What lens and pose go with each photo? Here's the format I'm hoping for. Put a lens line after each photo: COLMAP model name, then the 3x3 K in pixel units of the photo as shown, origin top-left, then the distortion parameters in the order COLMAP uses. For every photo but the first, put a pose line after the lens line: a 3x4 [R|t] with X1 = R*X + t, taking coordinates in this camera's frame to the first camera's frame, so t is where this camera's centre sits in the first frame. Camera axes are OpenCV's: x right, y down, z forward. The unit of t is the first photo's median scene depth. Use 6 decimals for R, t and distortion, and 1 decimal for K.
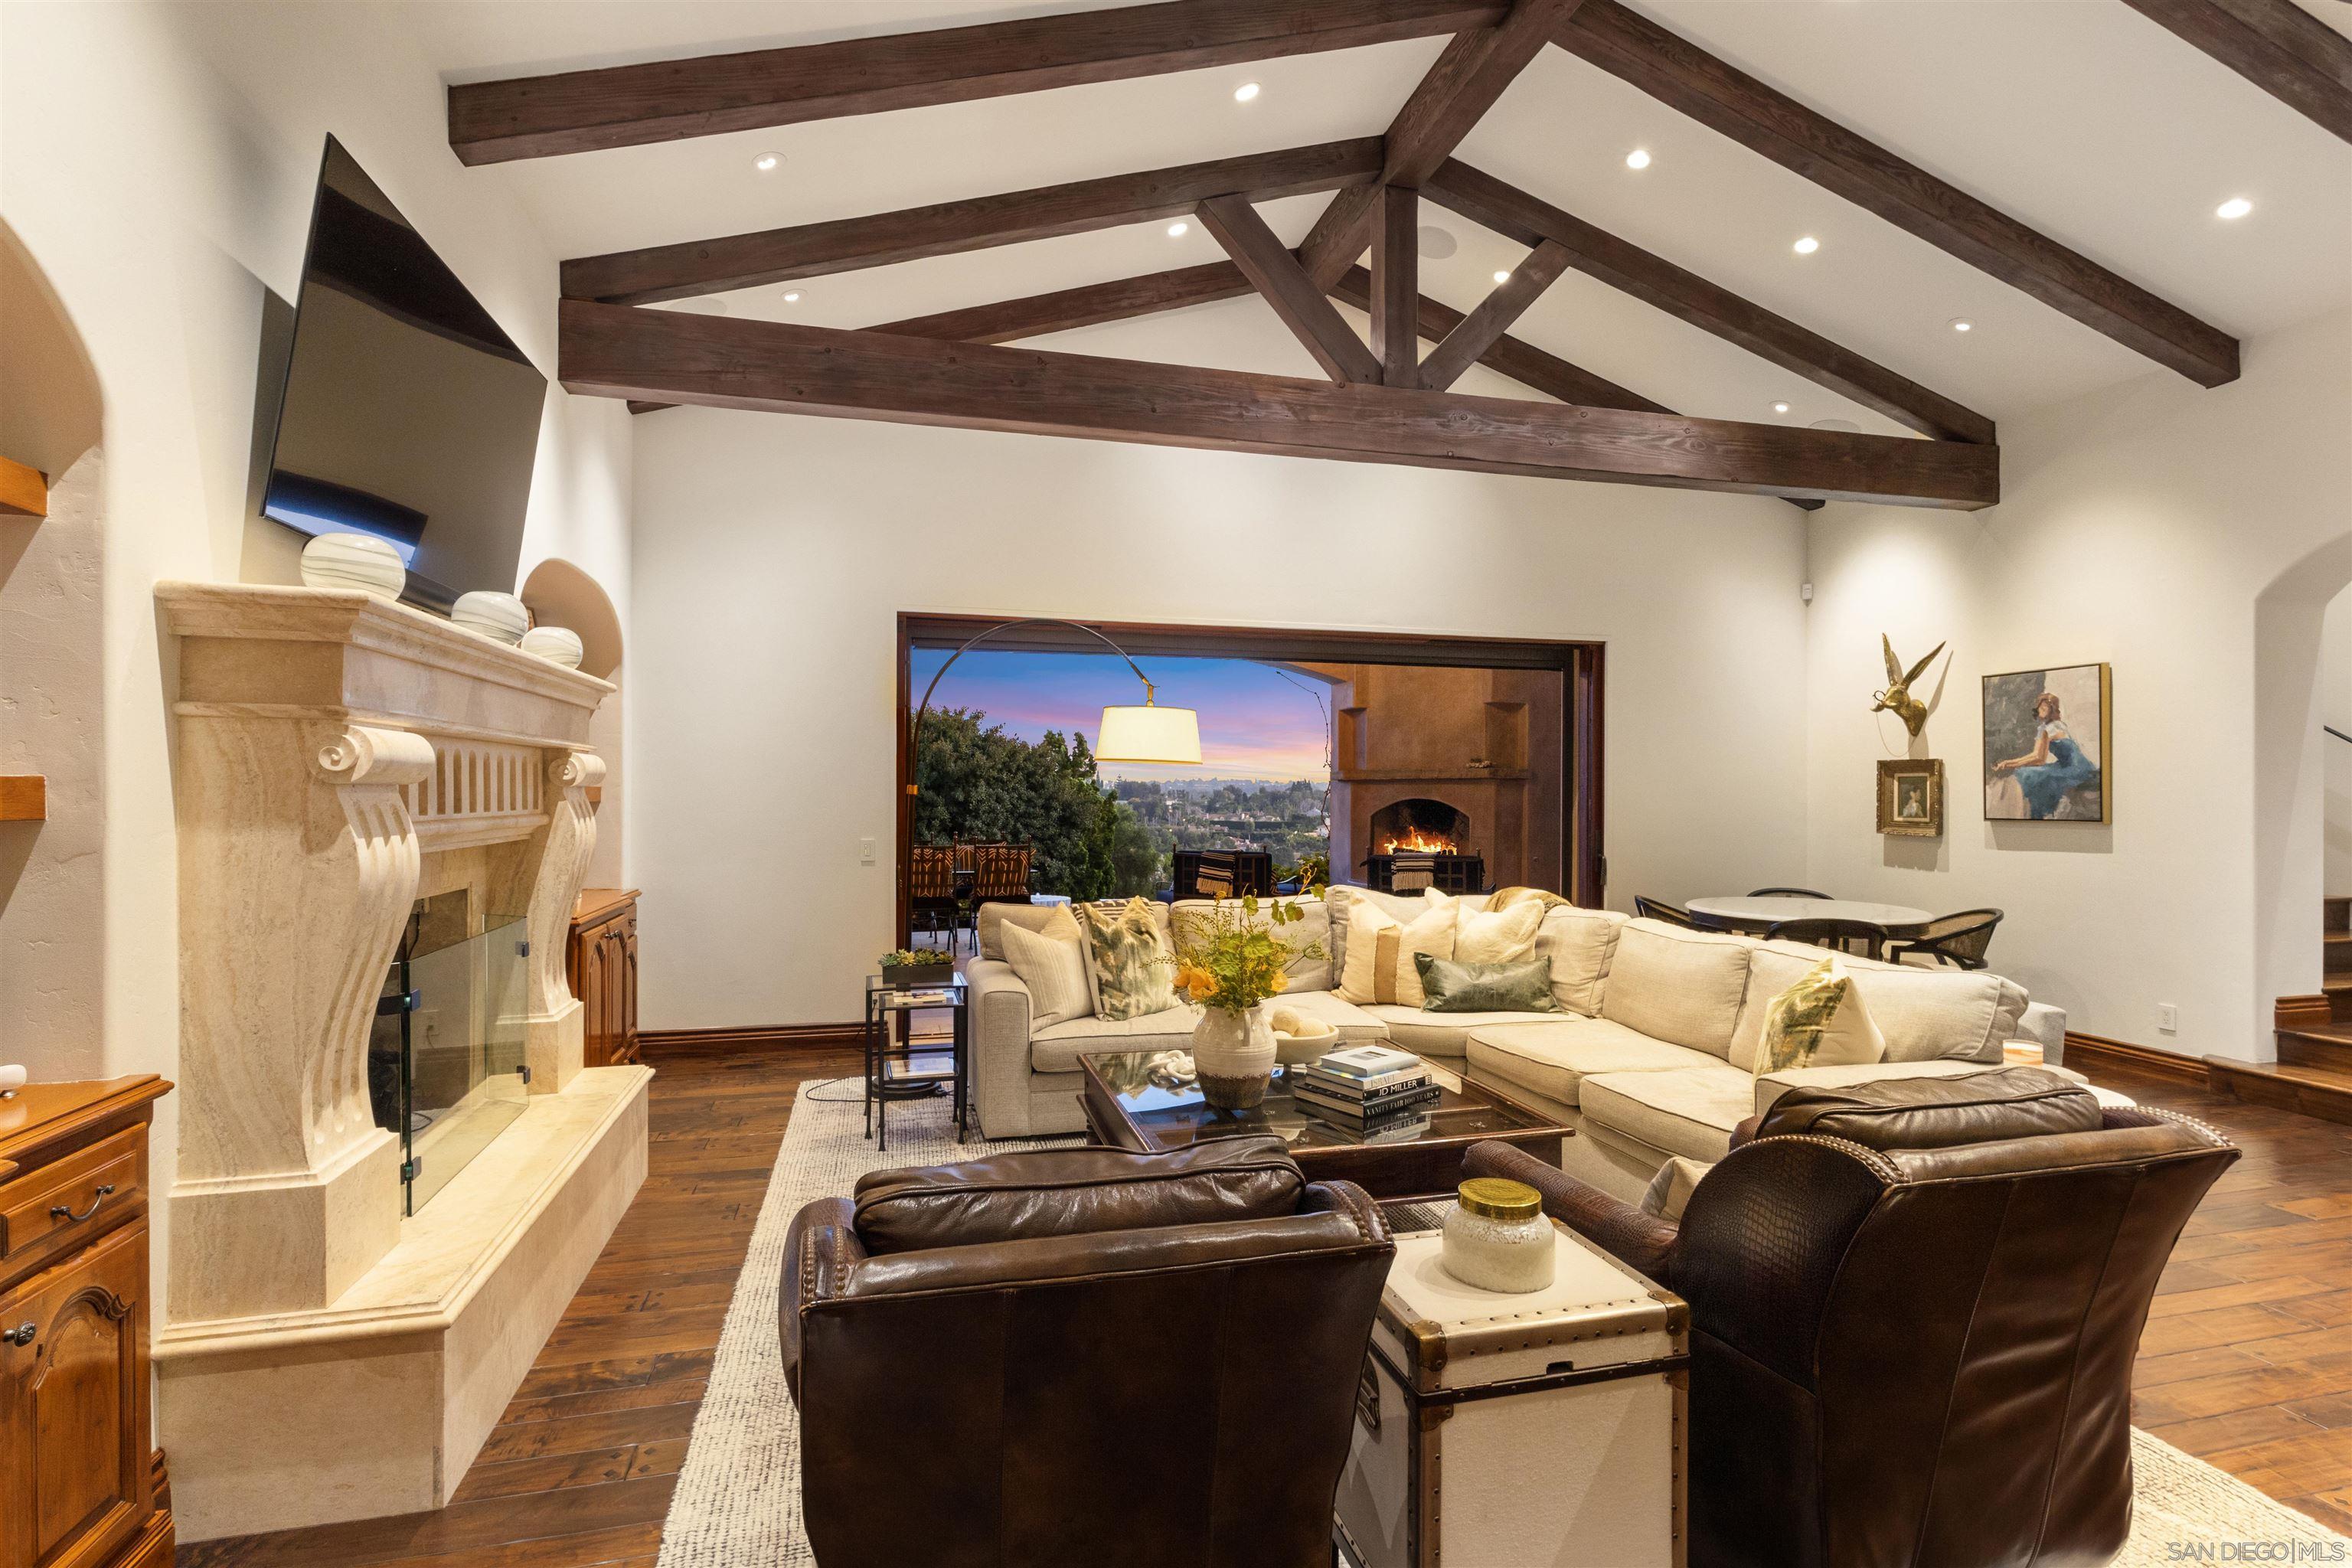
lens RADIAL K [[1175.2, 0, 1176.4], [0, 1175.2, 790.9], [0, 0, 1]] dist [-0.001411, -0.000011]
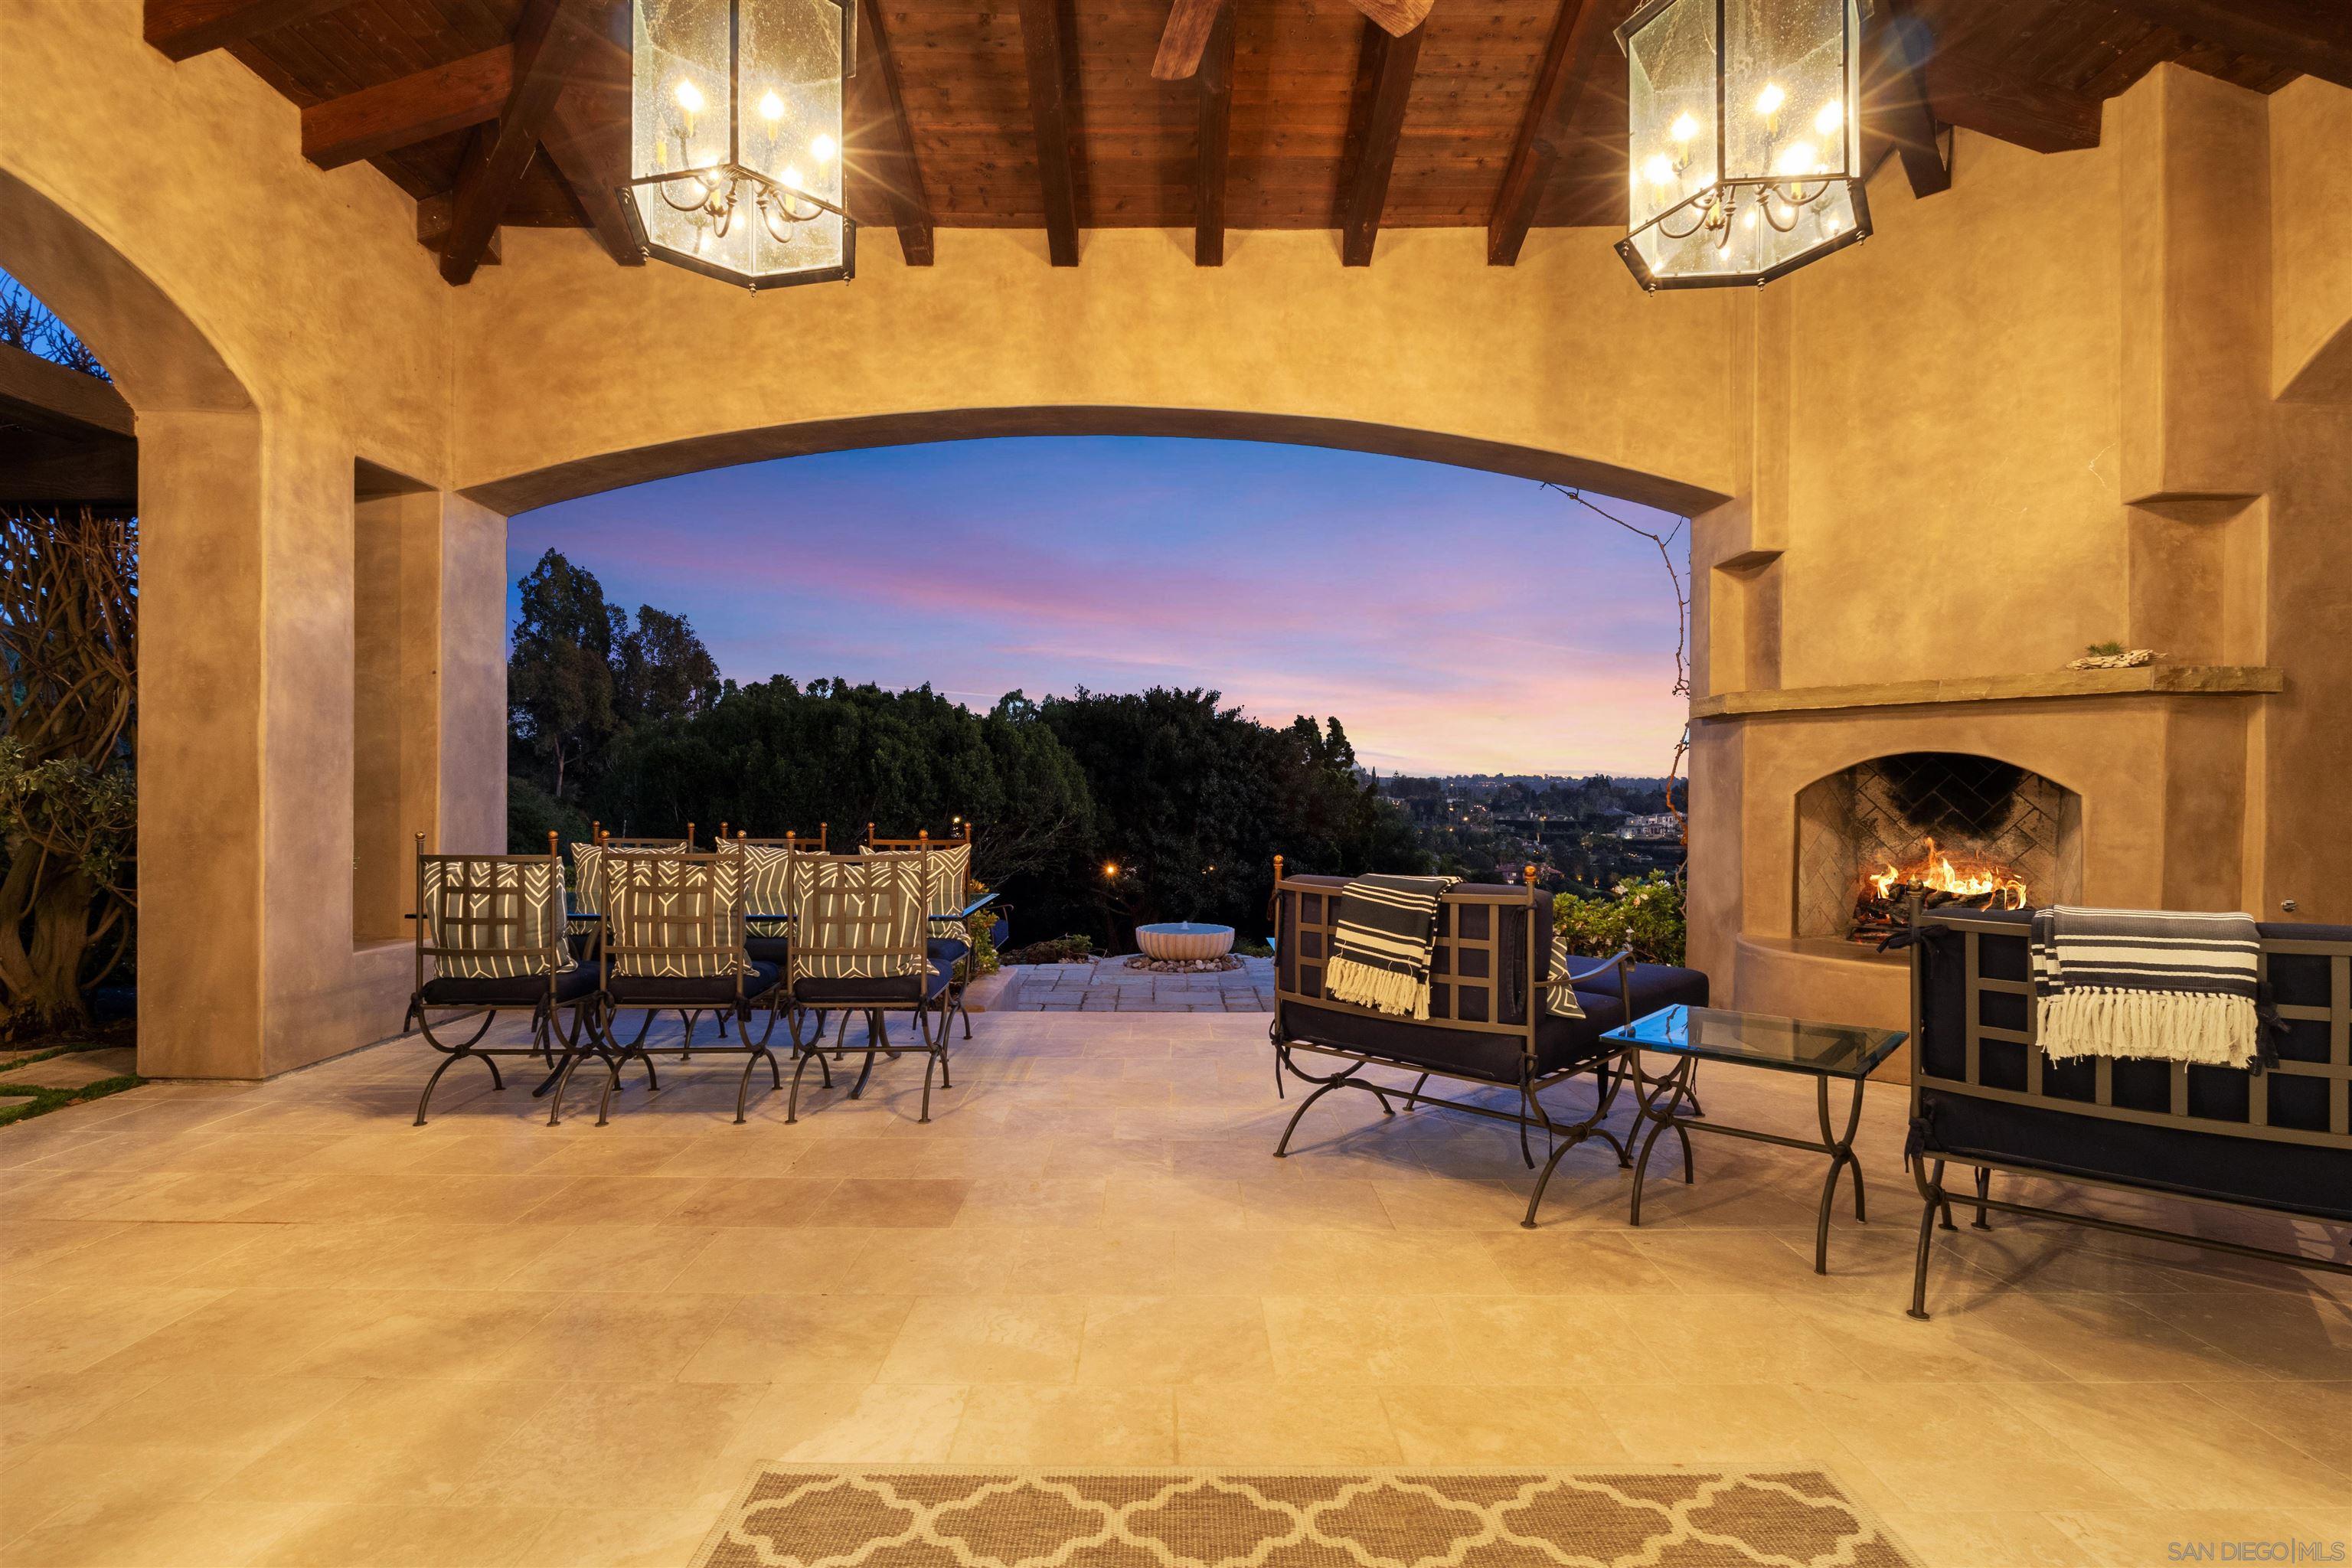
lens RADIAL K [[1164.4, 0, 1186.5], [0, 1164.4, 796.4], [0, 0, 1]] dist [0.003220, 0.000657]
pose [[0.973088, 0.001146, -0.230430, 0.013039], [0.000082, 0.999986, 0.005319, 0.005962], [0.230433, -0.005195, 0.973074, 0.154856]]
